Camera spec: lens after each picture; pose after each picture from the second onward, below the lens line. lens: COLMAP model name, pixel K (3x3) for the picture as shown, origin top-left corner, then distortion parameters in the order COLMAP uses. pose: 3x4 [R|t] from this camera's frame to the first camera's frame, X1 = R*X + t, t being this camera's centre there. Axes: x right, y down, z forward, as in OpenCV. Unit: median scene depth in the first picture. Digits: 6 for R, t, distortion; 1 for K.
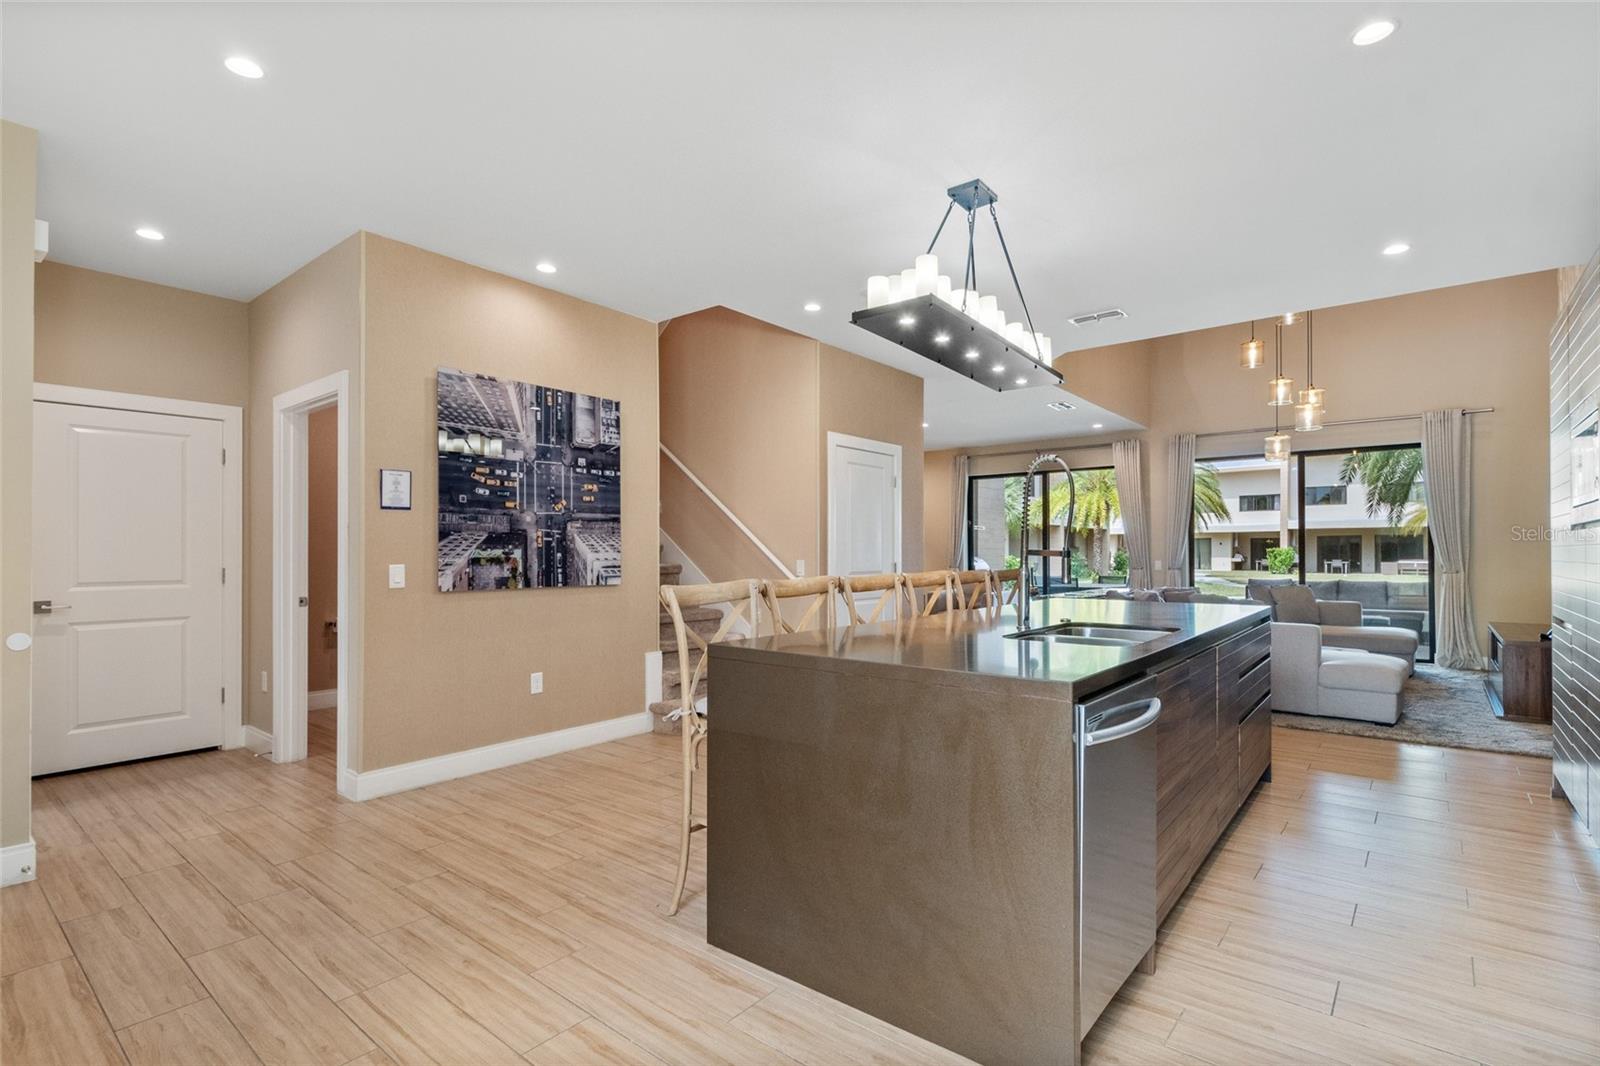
lens RADIAL K [[752.9, 0, 801.3], [0, 752.9, 550.0], [0, 0, 1]] dist [0.000123, 0.000009]
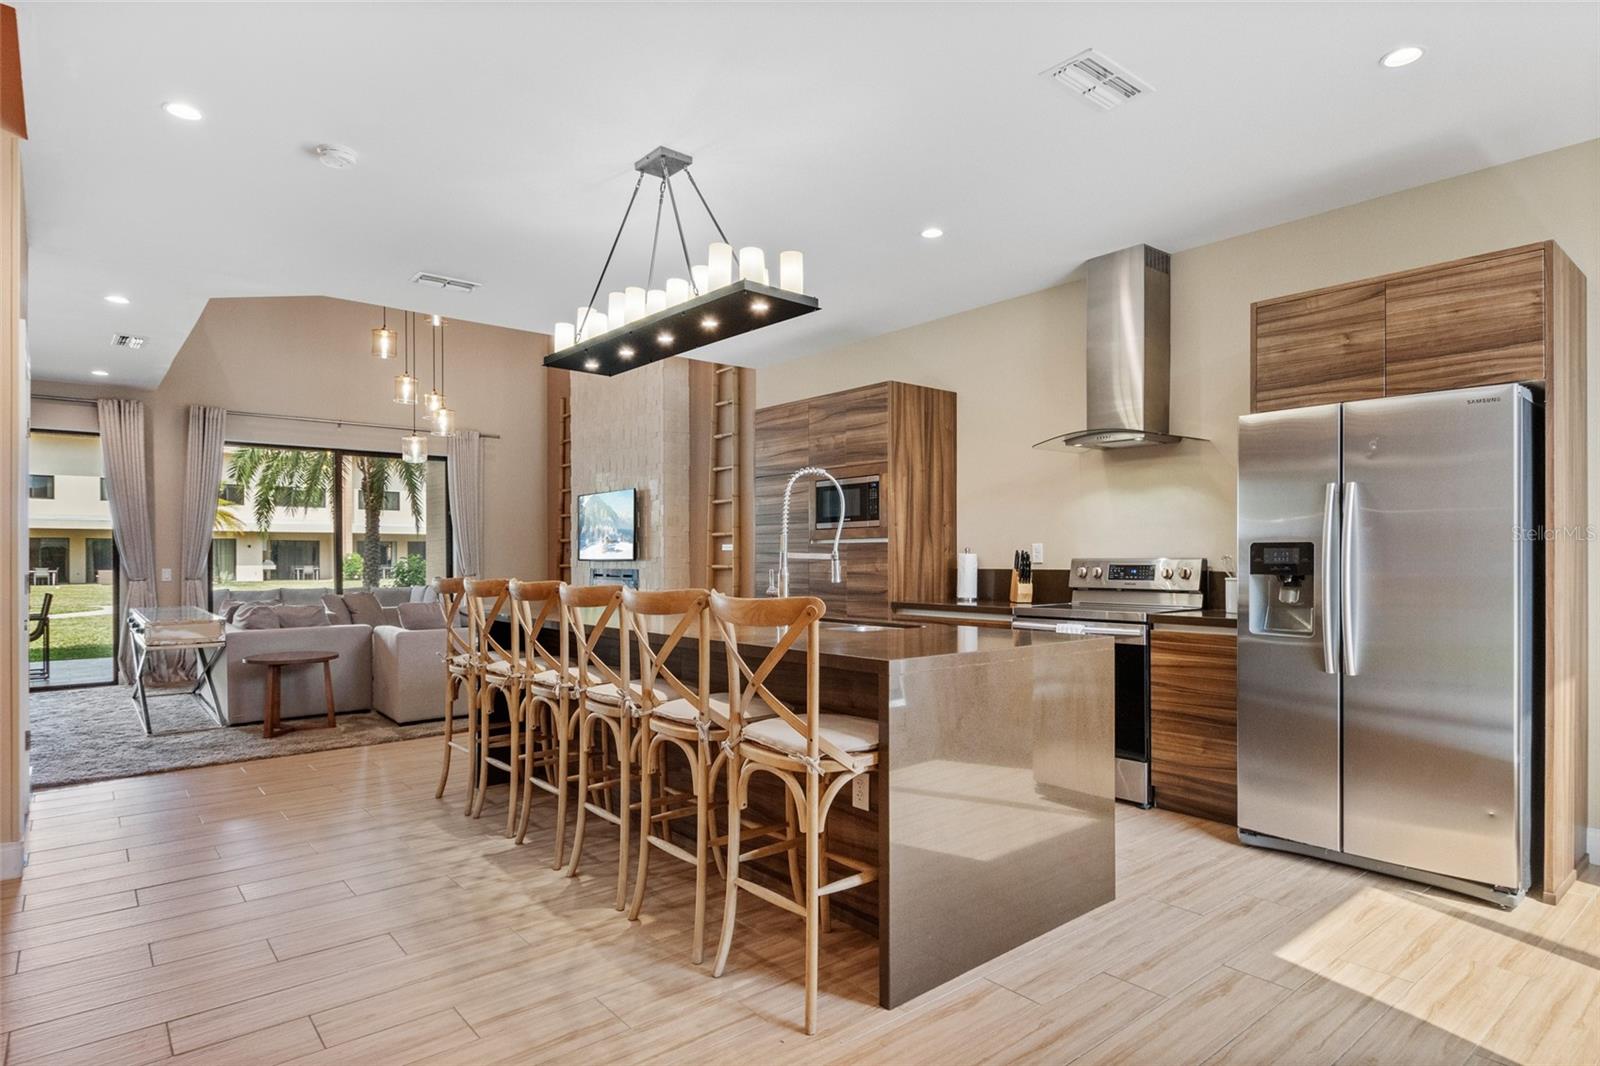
lens RADIAL K [[883.3, 0, 800.8], [0, 883.3, 557.5], [0, 0, 1]] dist [-0.001171, -0.000235]
pose [[0.187486, 0.001878, 0.982265, -0.369193], [-0.002877, 0.999995, -0.001362, 0.002449], [-0.982263, -0.002571, 0.187491, 0.297633]]
